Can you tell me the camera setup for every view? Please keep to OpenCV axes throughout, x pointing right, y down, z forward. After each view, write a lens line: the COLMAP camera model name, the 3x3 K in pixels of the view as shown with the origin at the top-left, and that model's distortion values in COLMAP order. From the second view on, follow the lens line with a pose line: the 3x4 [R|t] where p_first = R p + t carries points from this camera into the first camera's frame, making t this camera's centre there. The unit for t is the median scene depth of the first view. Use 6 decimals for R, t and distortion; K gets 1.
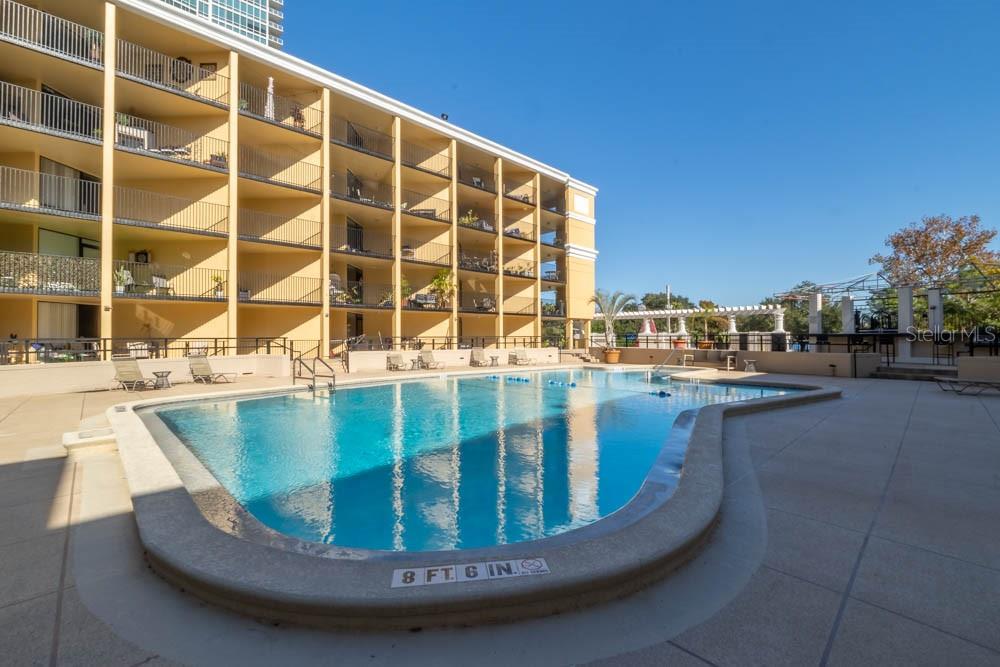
lens RADIAL K [[419.5, 0, 500.0], [0, 419.5, 333.5], [0, 0, 1]] dist [-0.015234, 0.000342]
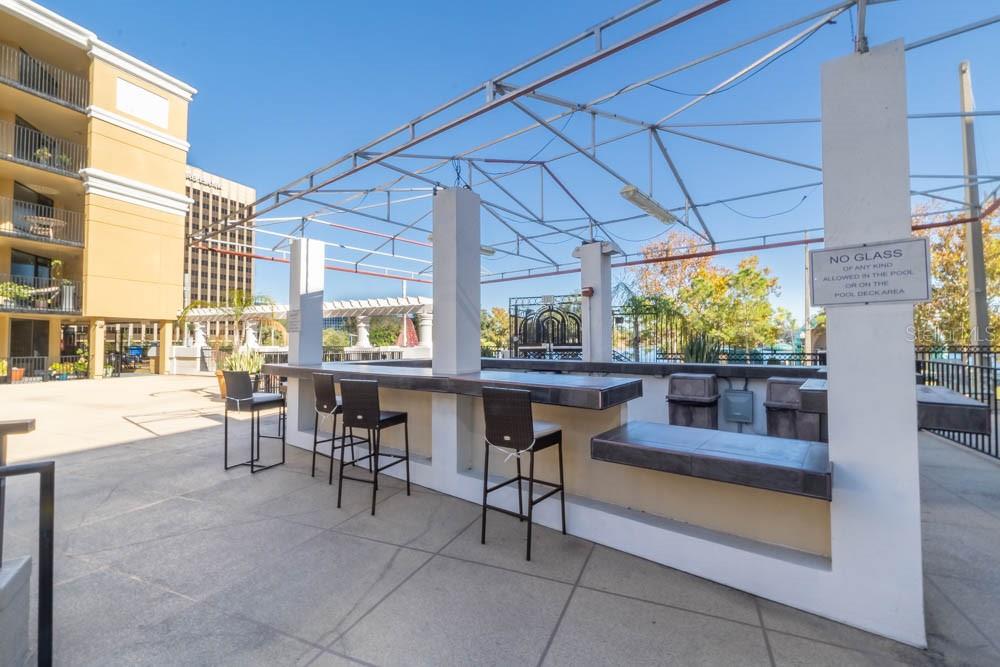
lens RADIAL K [[419.5, 0, 500.0], [0, 419.5, 333.5], [0, 0, 1]] dist [-0.015234, 0.000342]
pose [[0.922583, 0.008710, 0.385701, 0.423131], [-0.003434, 0.999891, -0.014366, -0.010719], [-0.385784, 0.011929, 0.922512, 0.351367]]
